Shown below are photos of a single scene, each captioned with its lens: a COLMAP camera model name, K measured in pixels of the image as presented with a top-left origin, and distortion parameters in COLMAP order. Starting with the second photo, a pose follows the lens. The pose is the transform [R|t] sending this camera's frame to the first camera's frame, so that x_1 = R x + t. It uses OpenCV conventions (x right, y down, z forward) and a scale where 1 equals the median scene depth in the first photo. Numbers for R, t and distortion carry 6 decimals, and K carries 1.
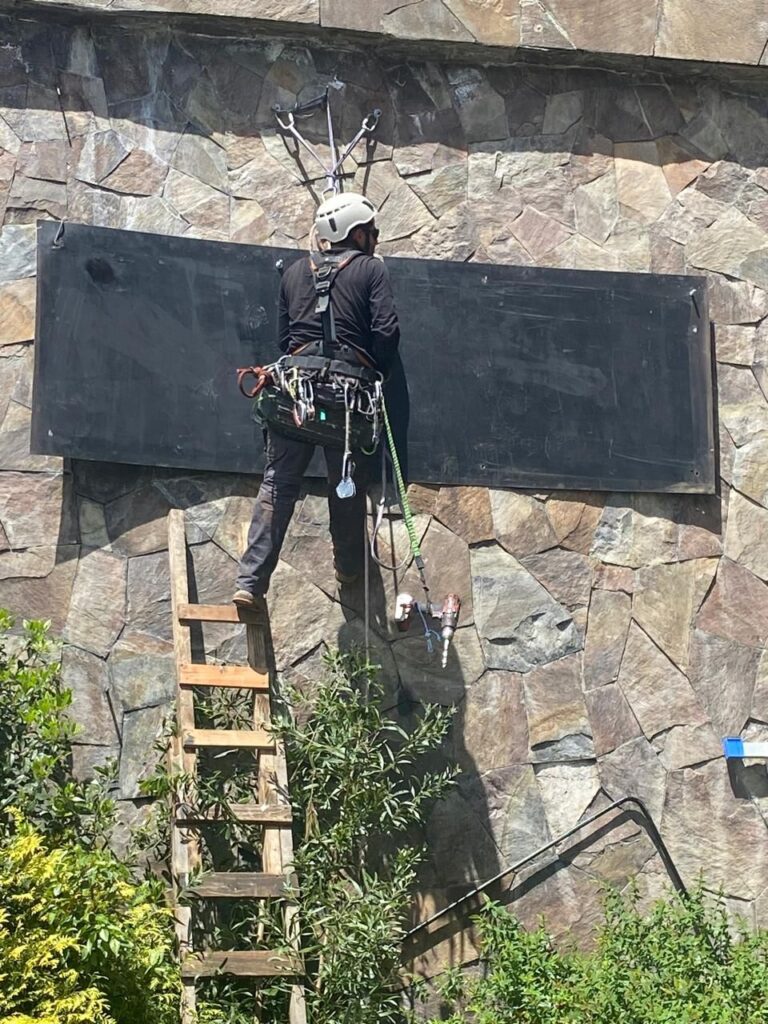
lens RADIAL K [[1967.0, 0, 384.9], [0, 1967.0, 511.0], [0, 0, 1]] dist [0.110962, 0.000000]
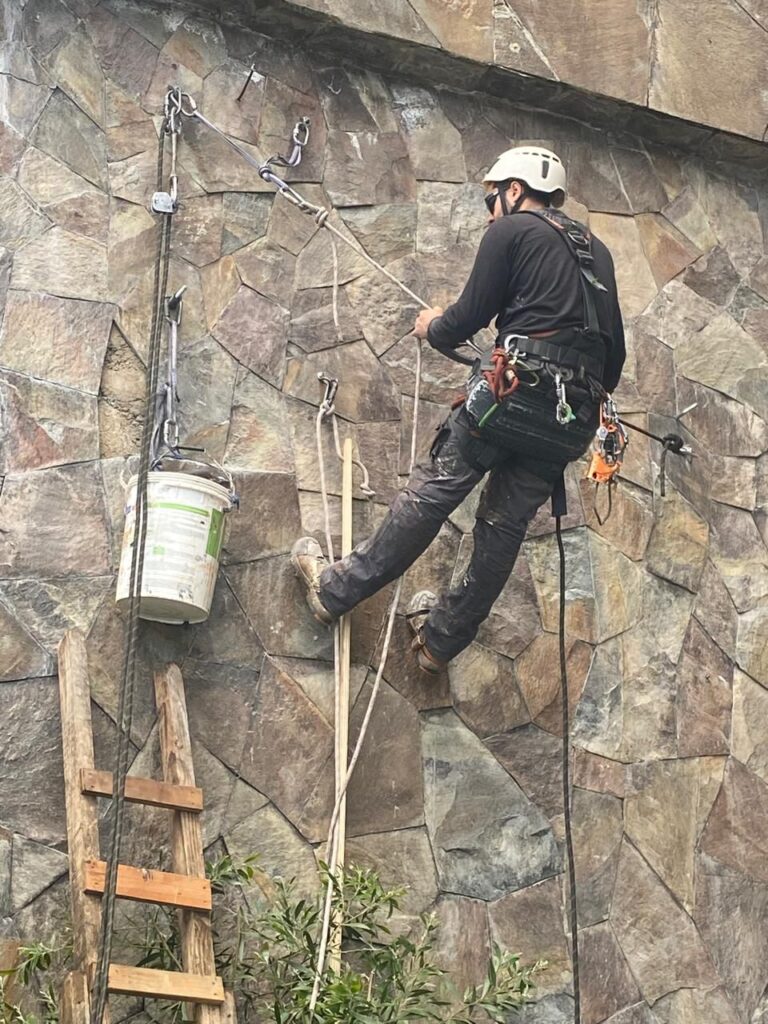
lens RADIAL K [[1967.0, 0, 381.7], [0, 1967.0, 515.4], [0, 0, 1]] dist [0.110962, 0.000000]
pose [[0.971424, 0.092198, 0.218711, -0.127225], [-0.063475, 0.988823, -0.134908, 0.042319], [-0.228705, 0.117170, 0.966419, 0.307252]]
